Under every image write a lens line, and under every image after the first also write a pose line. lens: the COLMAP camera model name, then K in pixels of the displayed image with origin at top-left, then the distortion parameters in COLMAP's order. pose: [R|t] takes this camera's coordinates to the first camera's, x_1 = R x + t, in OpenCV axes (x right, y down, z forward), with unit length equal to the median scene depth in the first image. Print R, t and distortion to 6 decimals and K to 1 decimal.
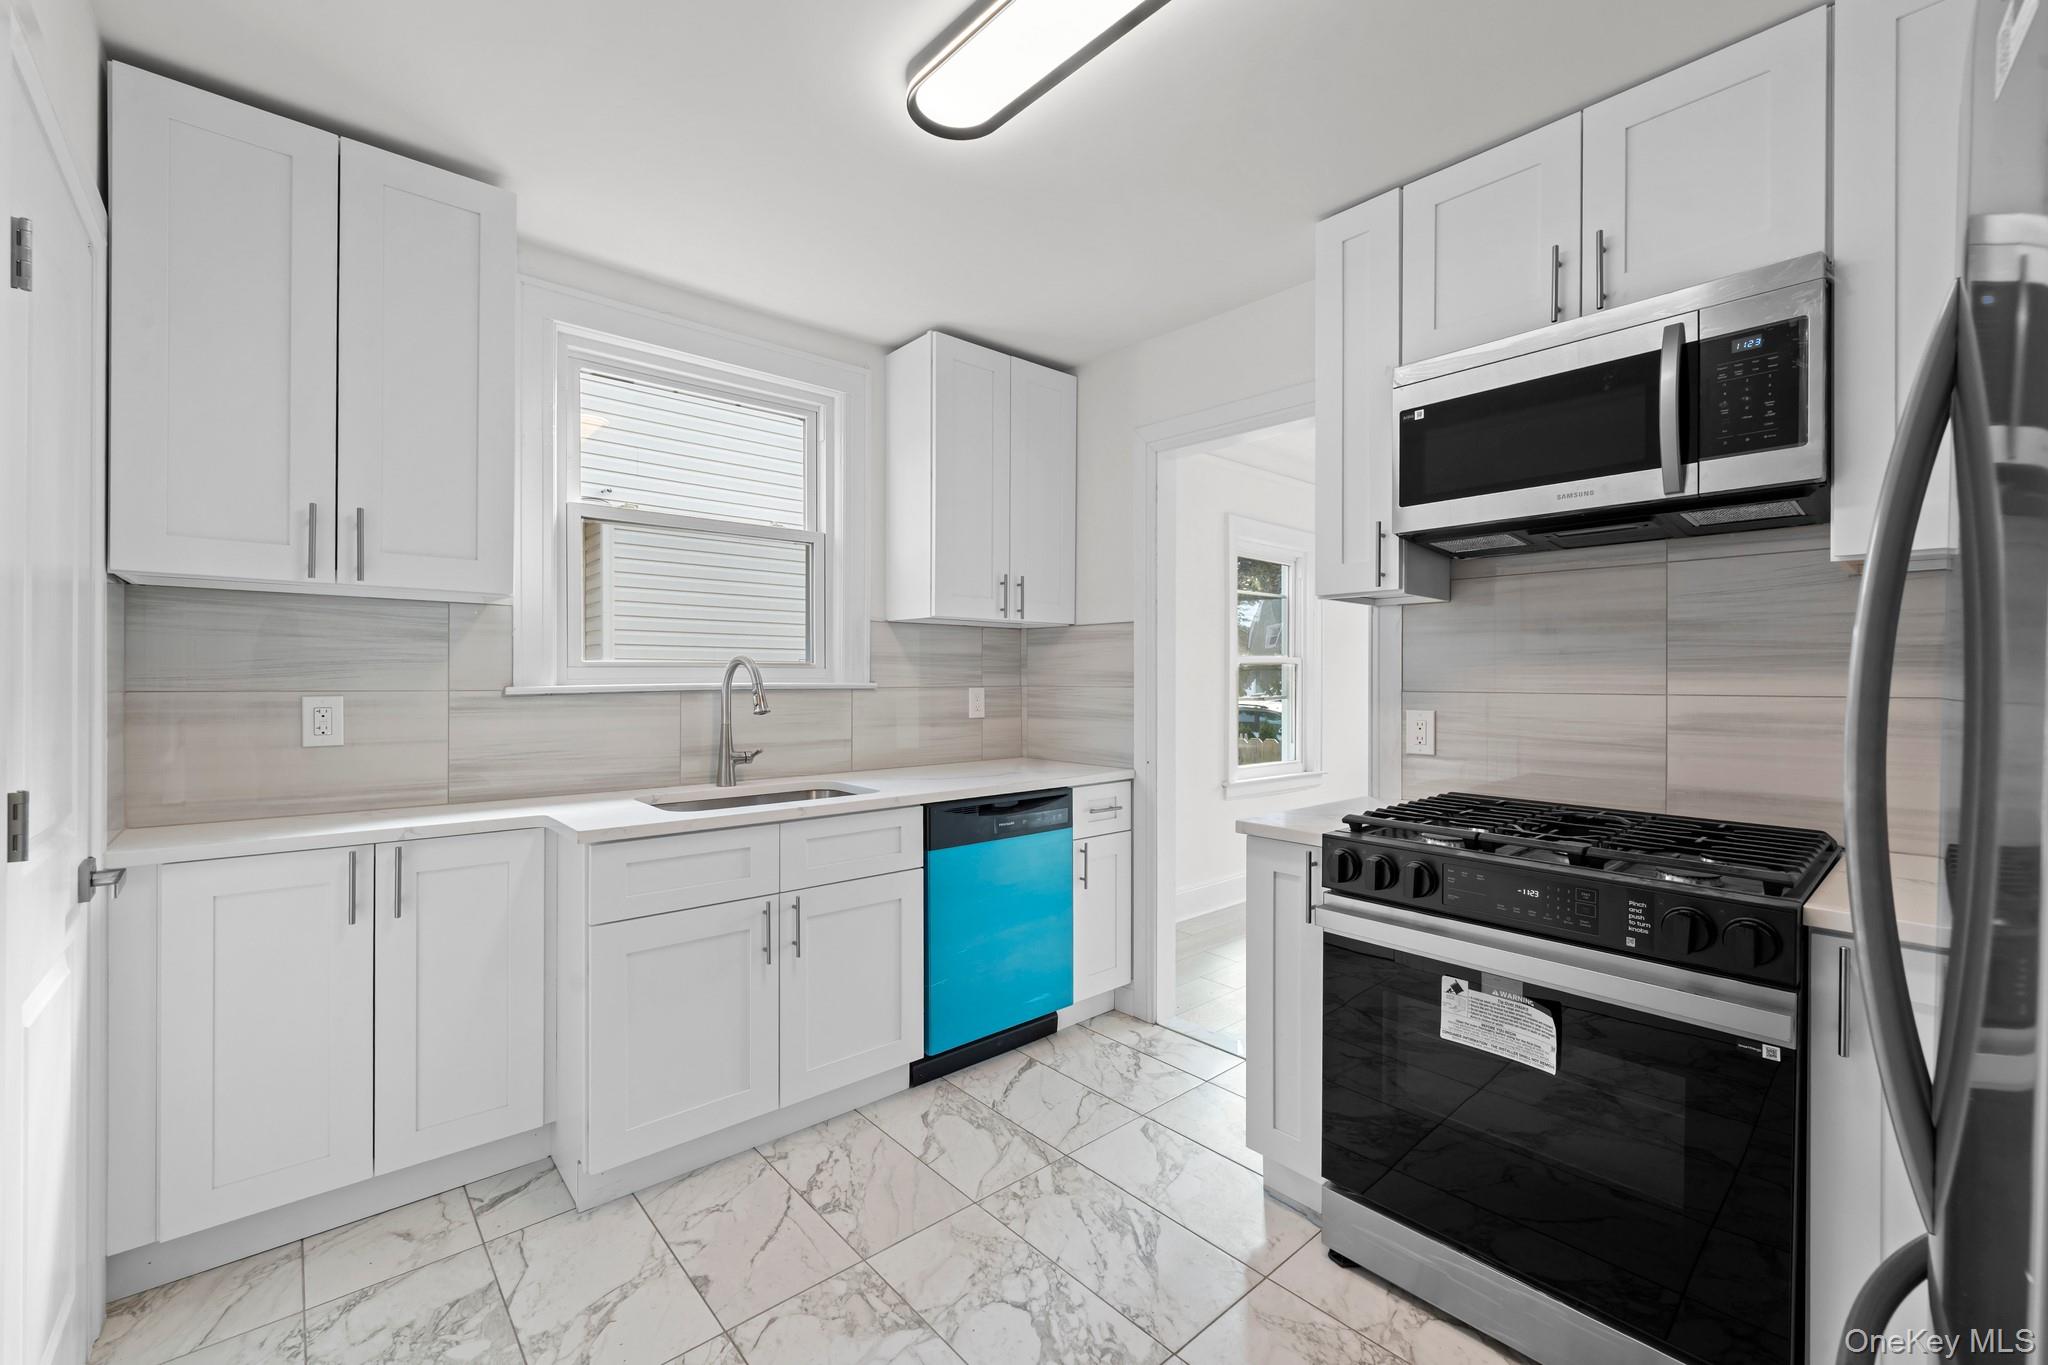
lens RADIAL K [[837.6, 0, 1027.9], [0, 837.6, 678.6], [0, 0, 1]] dist [-0.001823, -0.000268]
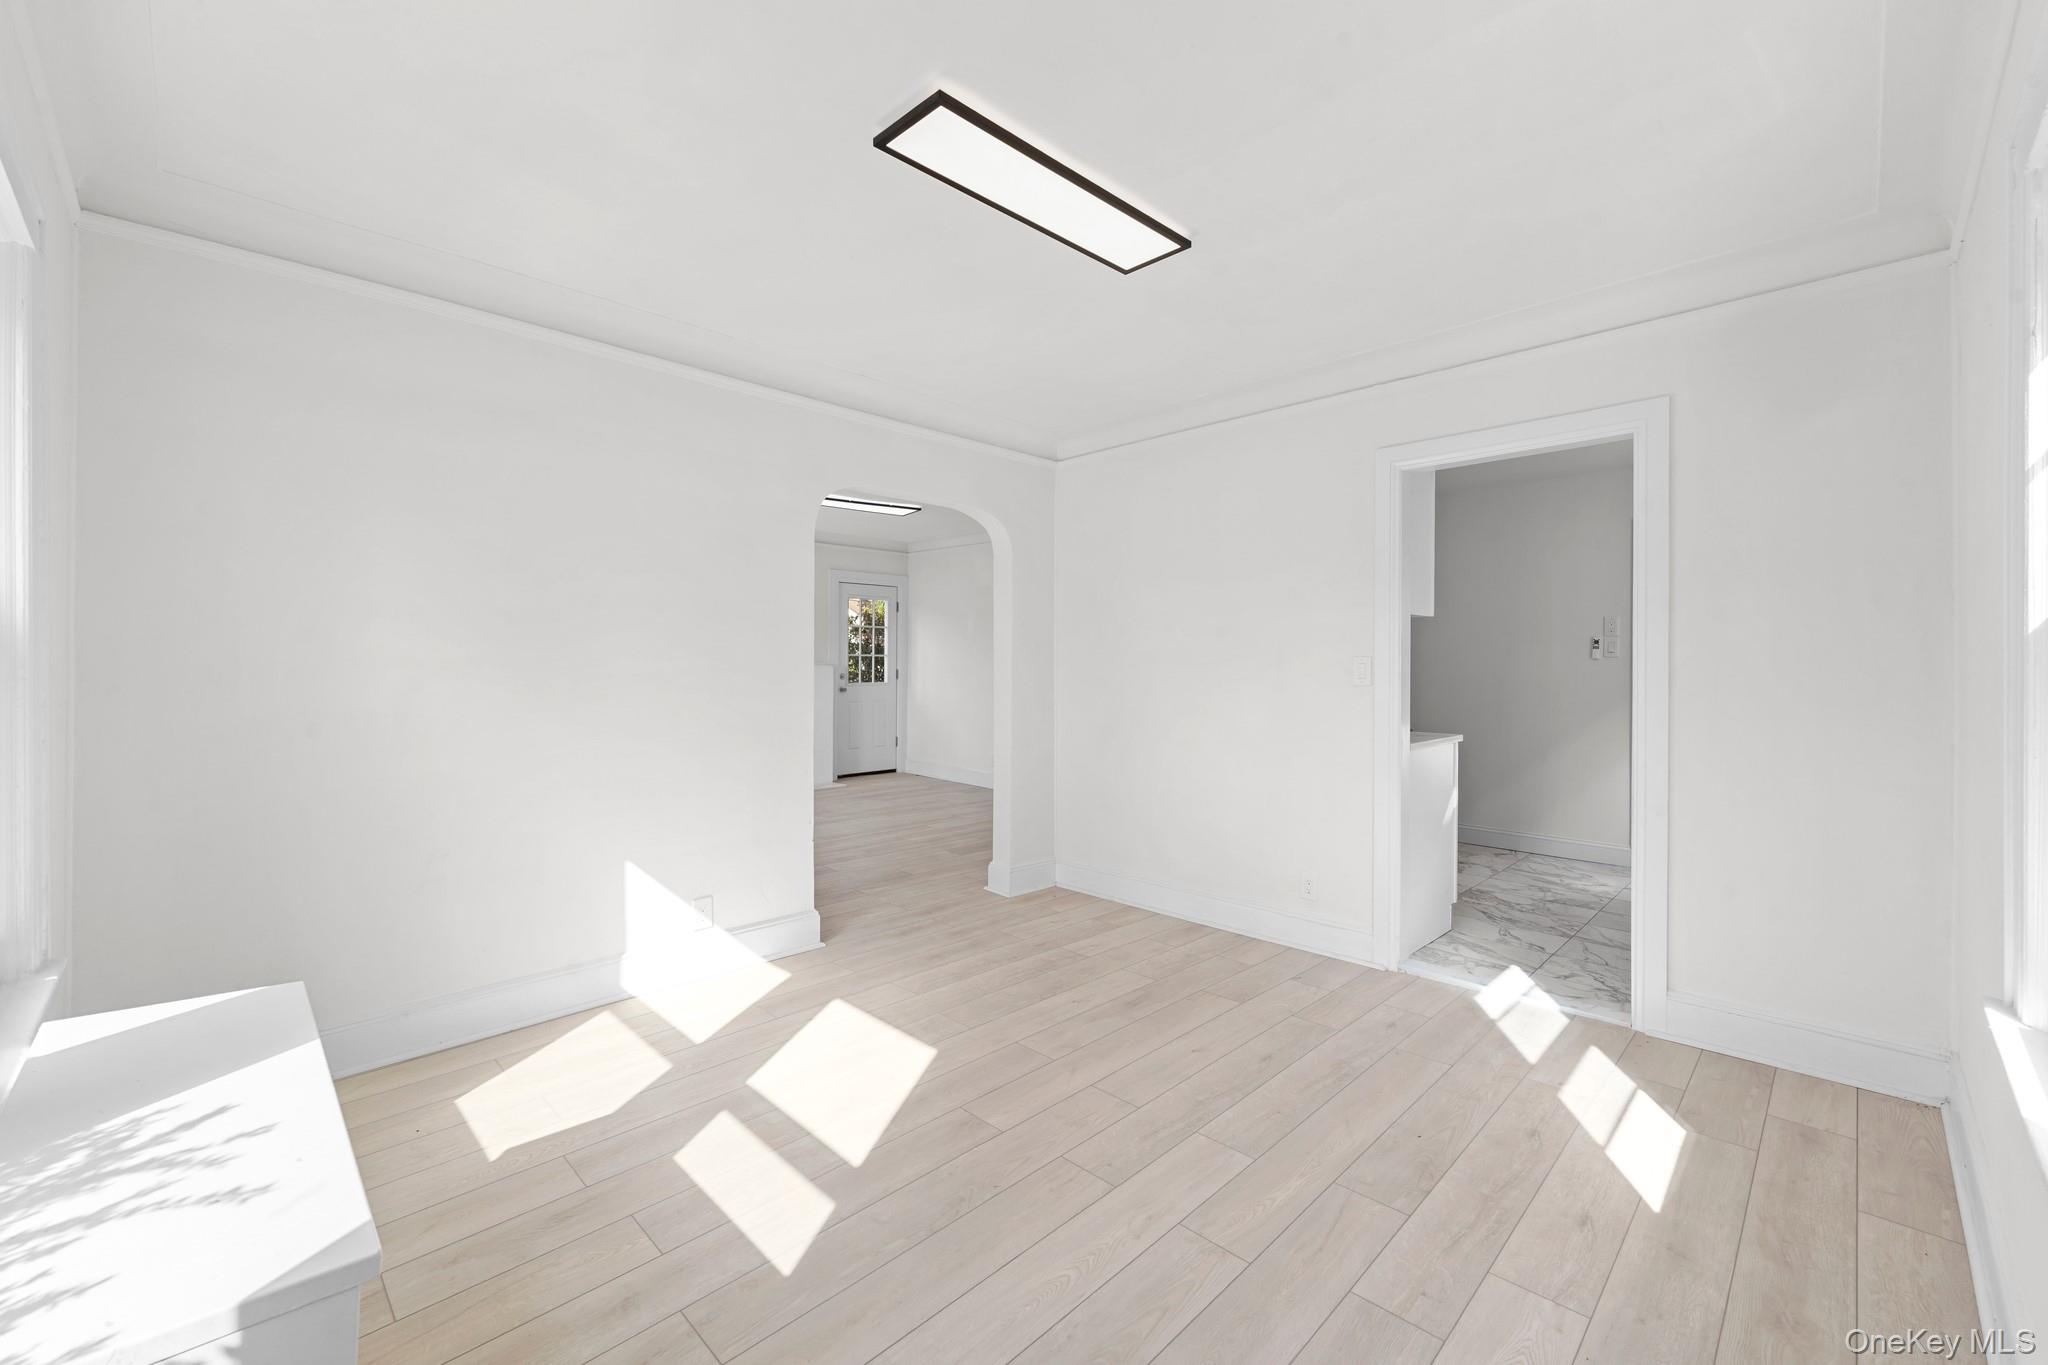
lens RADIAL K [[822.8, 0, 1025.8], [0, 822.8, 664.1], [0, 0, 1]] dist [-0.001170, -0.000178]
pose [[-0.998459, -0.002640, -0.055439, 1.270616], [-0.002896, 0.999986, 0.004527, -0.006078], [0.055426, 0.004680, -0.998452, 2.635840]]
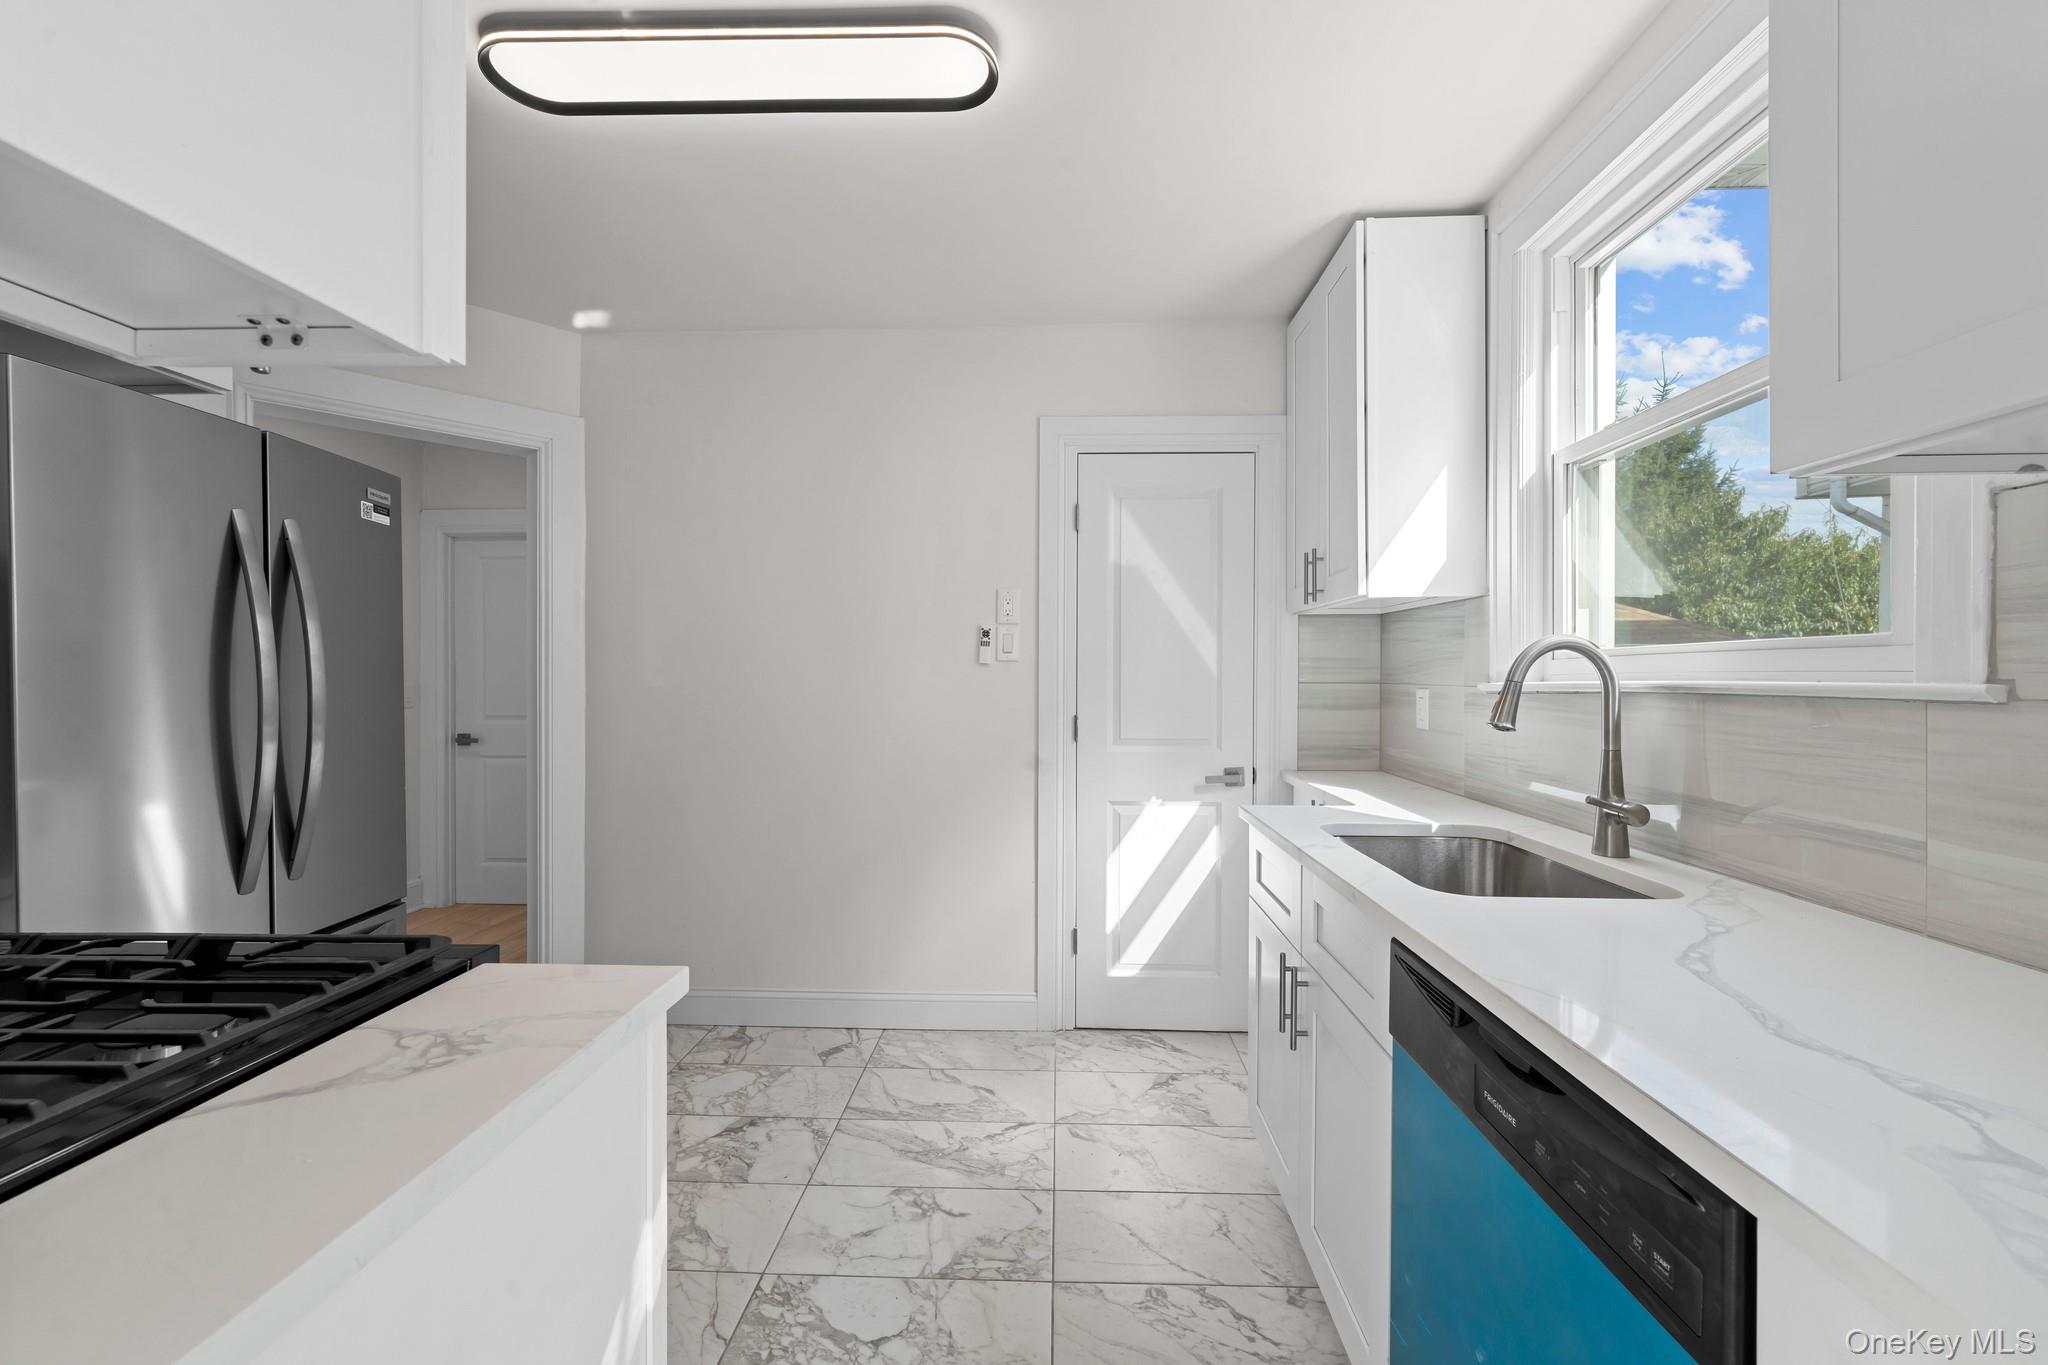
lens RADIAL K [[827.5, 0, 1031.7], [0, 827.5, 679.8], [0, 0, 1]] dist [-0.000812, 0.000027]
pose [[-0.685593, 0.000507, -0.727985, 0.413421], [-0.003480, 0.999986, 0.003974, 0.004528], [0.727977, 0.005258, -0.685582, 1.326703]]
